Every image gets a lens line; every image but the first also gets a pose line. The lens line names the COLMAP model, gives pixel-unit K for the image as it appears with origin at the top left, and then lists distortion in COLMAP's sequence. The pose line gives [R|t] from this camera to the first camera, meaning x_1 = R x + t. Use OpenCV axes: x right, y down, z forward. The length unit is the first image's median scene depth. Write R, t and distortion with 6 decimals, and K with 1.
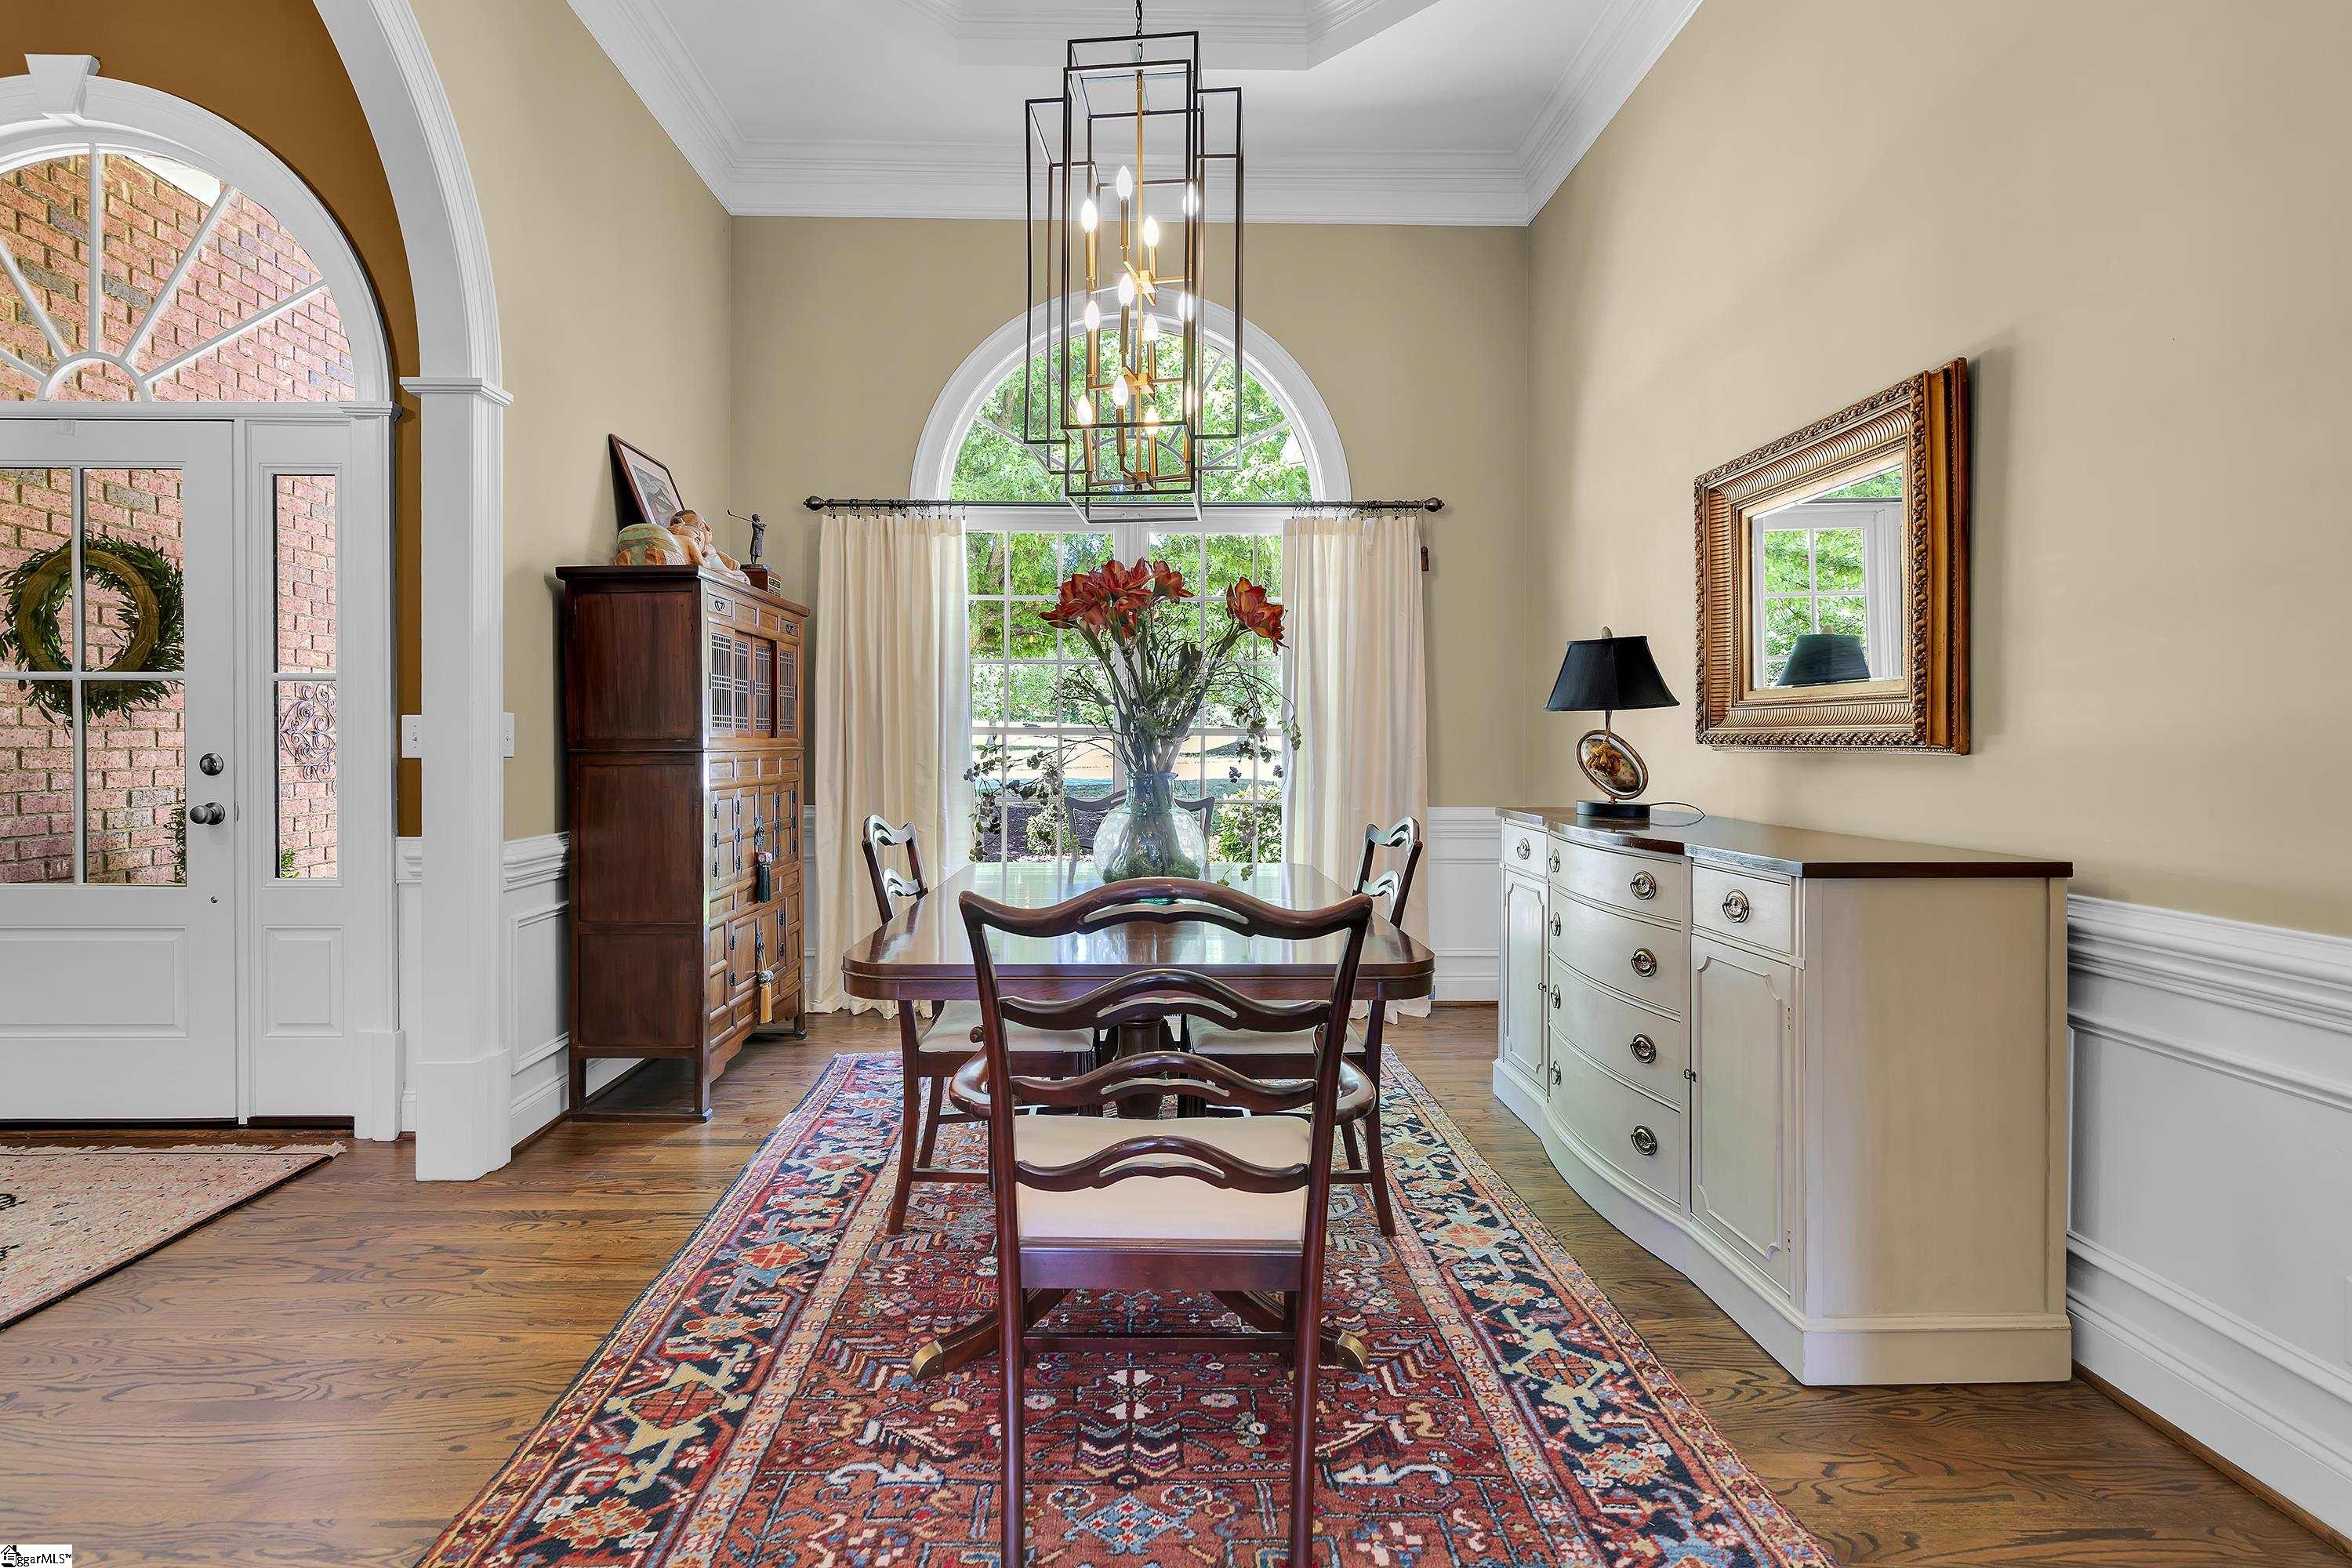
lens RADIAL K [[1077.2, 0, 1159.1], [0, 1077.2, 773.3], [0, 0, 1]] dist [-0.009640, -0.000327]
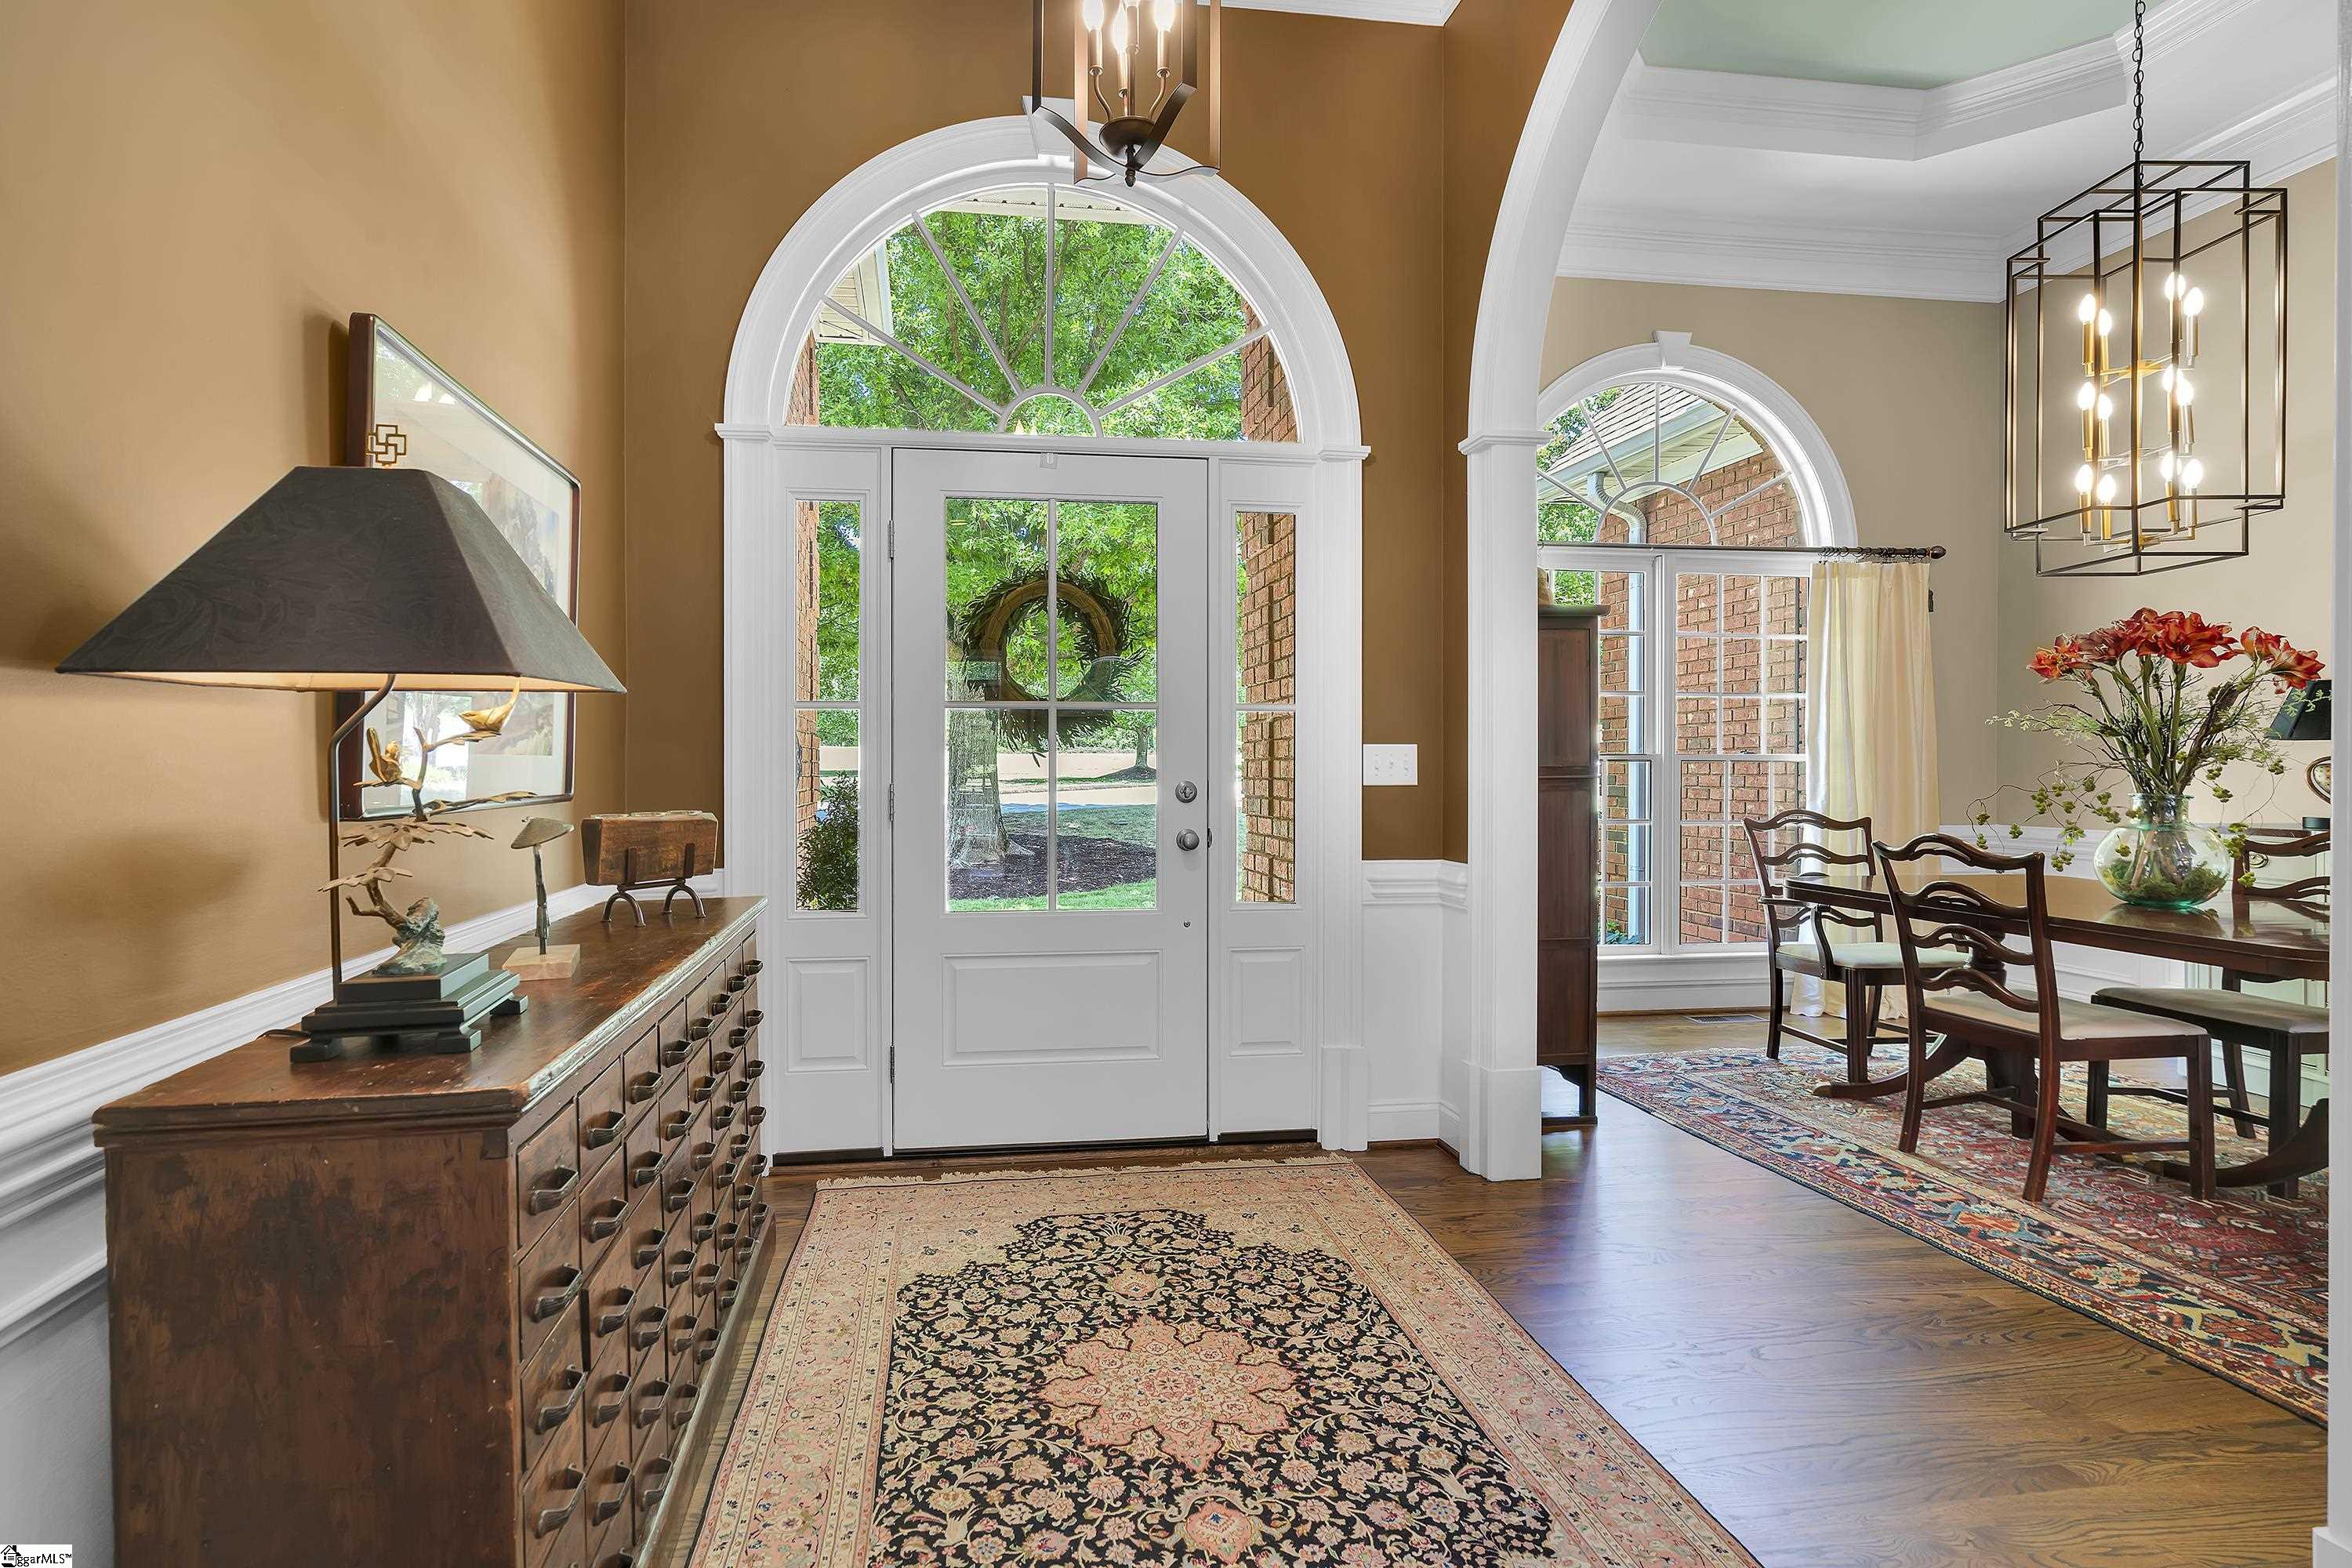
lens RADIAL K [[1097.2, 0, 1079.1], [0, 1097.2, 783.4], [0, 0, 1]] dist [-0.005039, -0.000867]
pose [[0.994504, -0.003927, 0.104626, -1.344108], [0.005200, 0.999916, -0.011896, -0.004355], [-0.104570, 0.012375, 0.994441, -0.047147]]
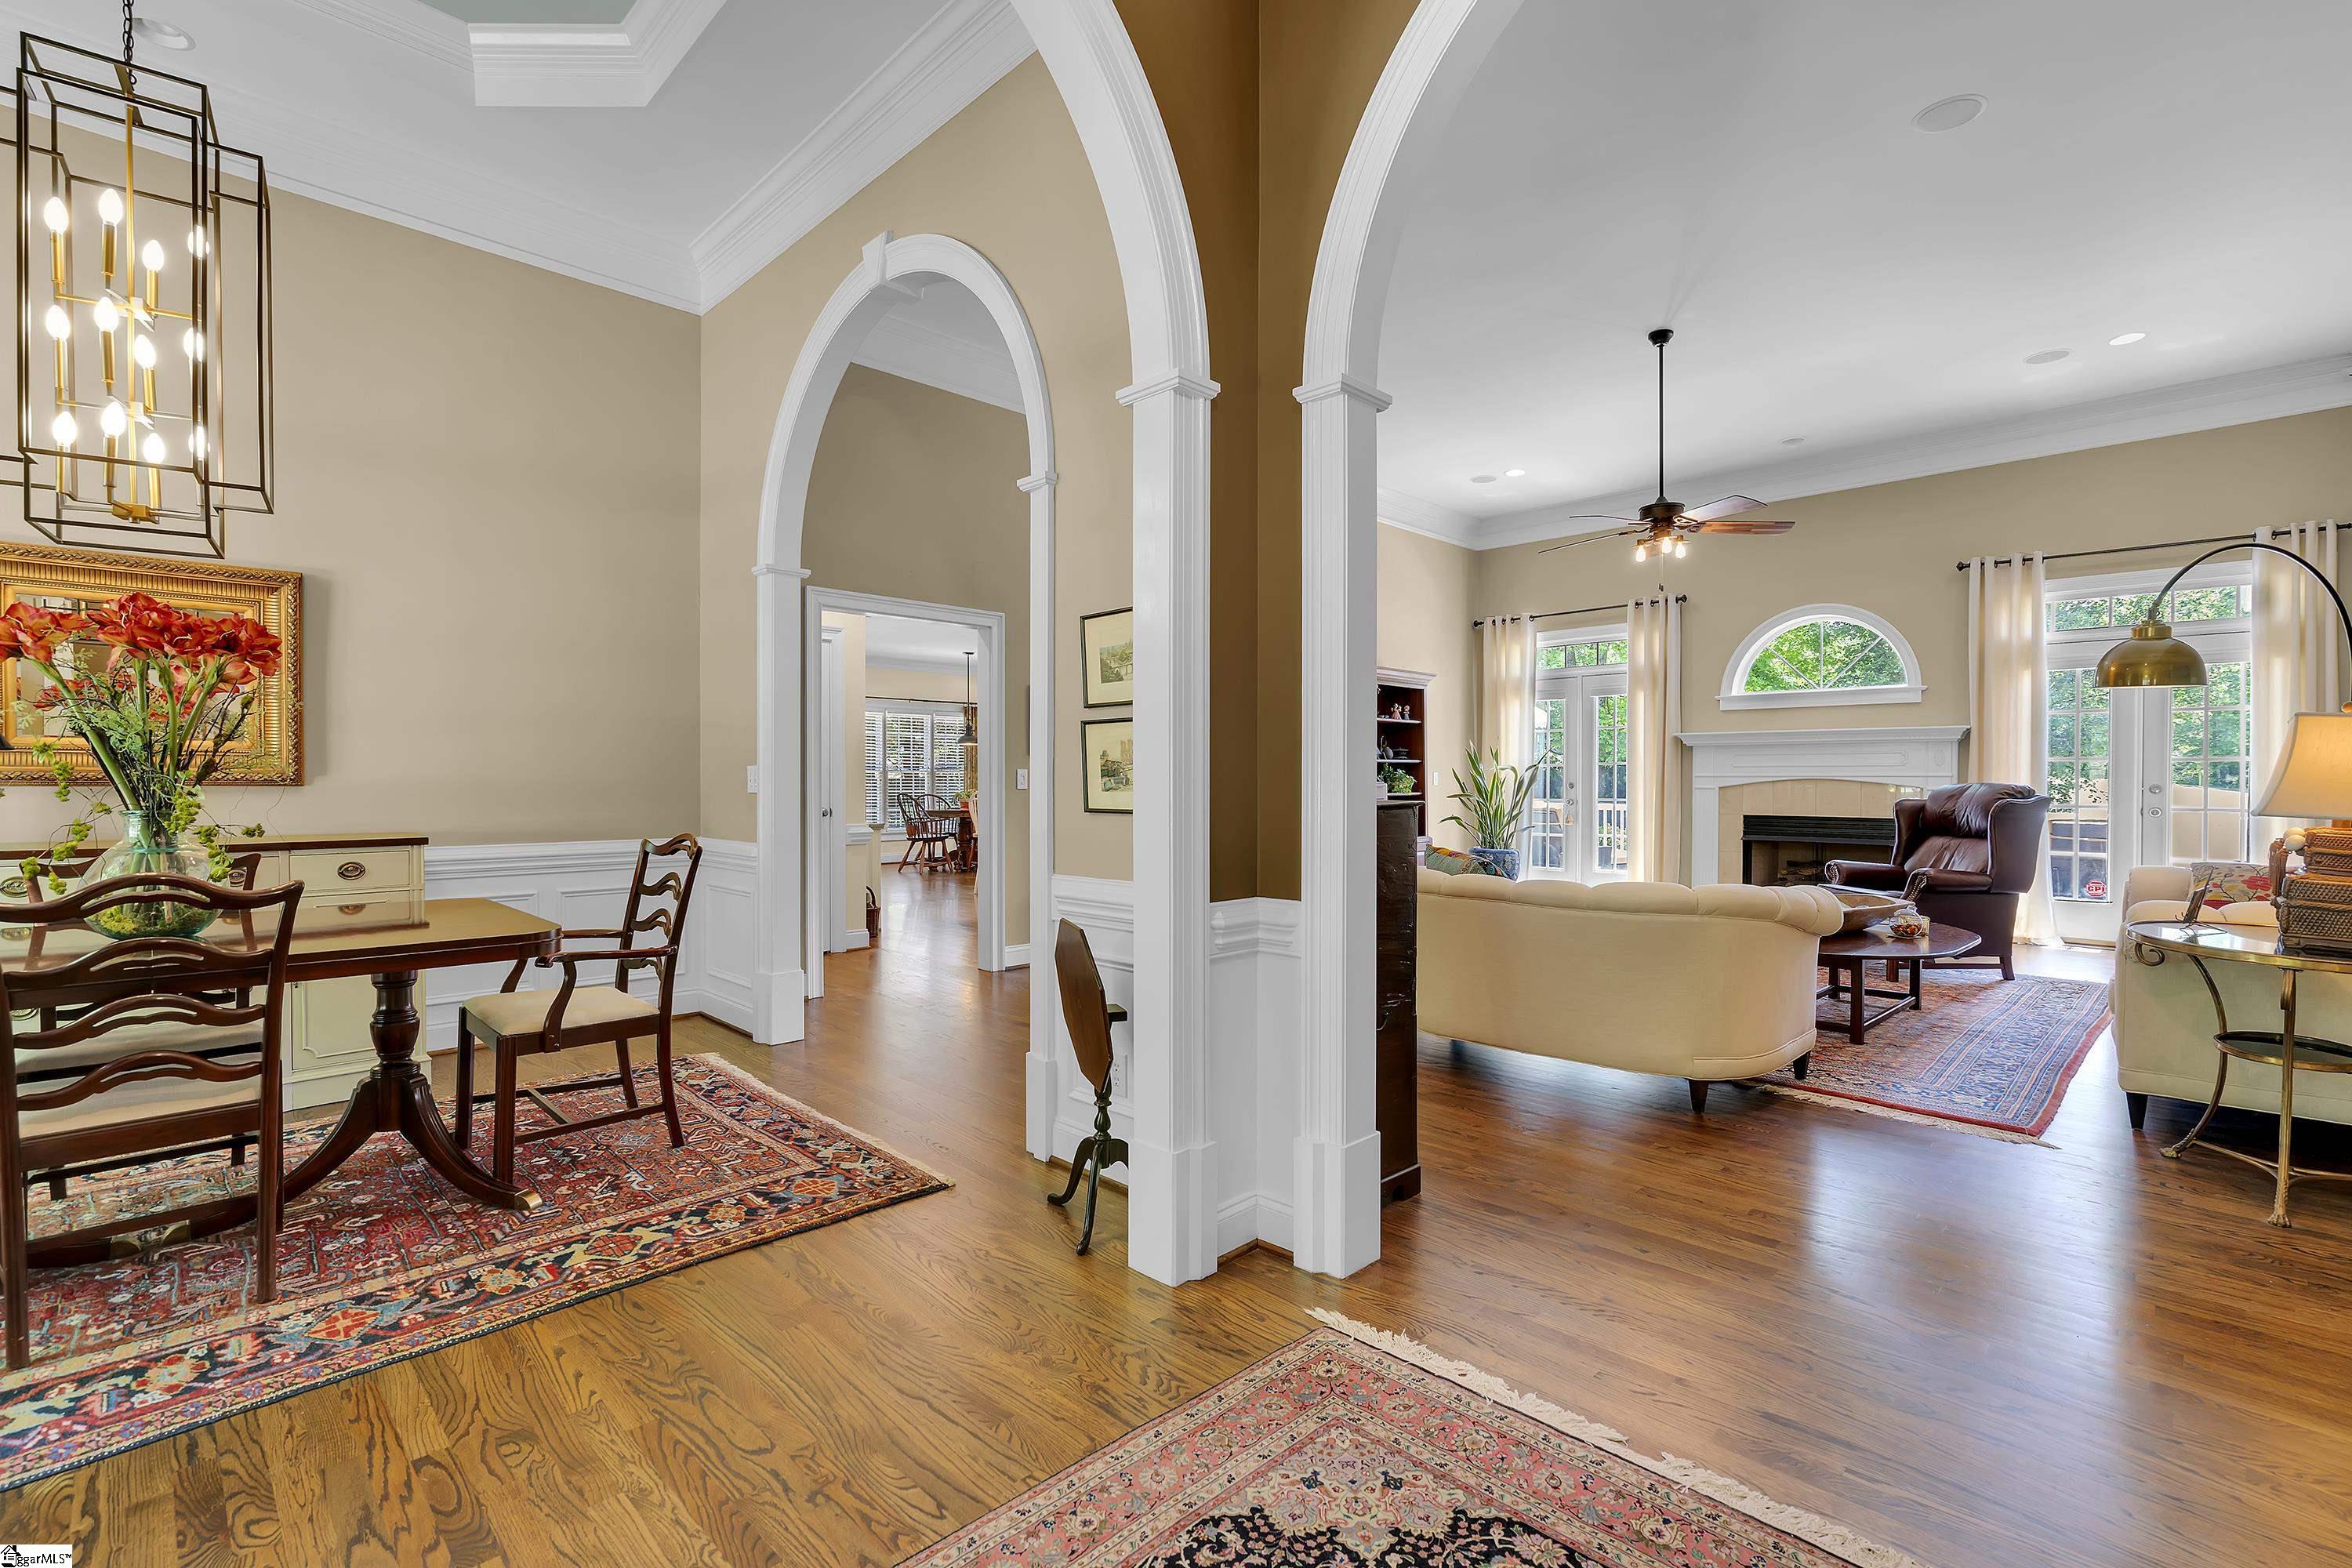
lens RADIAL K [[1049.7, 0, 1168.3], [0, 1049.7, 790.1], [0, 0, 1]] dist [0.000536, -0.000119]
pose [[-0.687786, -0.018049, 0.725690, -1.452871], [0.007993, 0.999442, 0.032433, -0.052435], [-0.725870, 0.028107, -0.687257, 1.031334]]
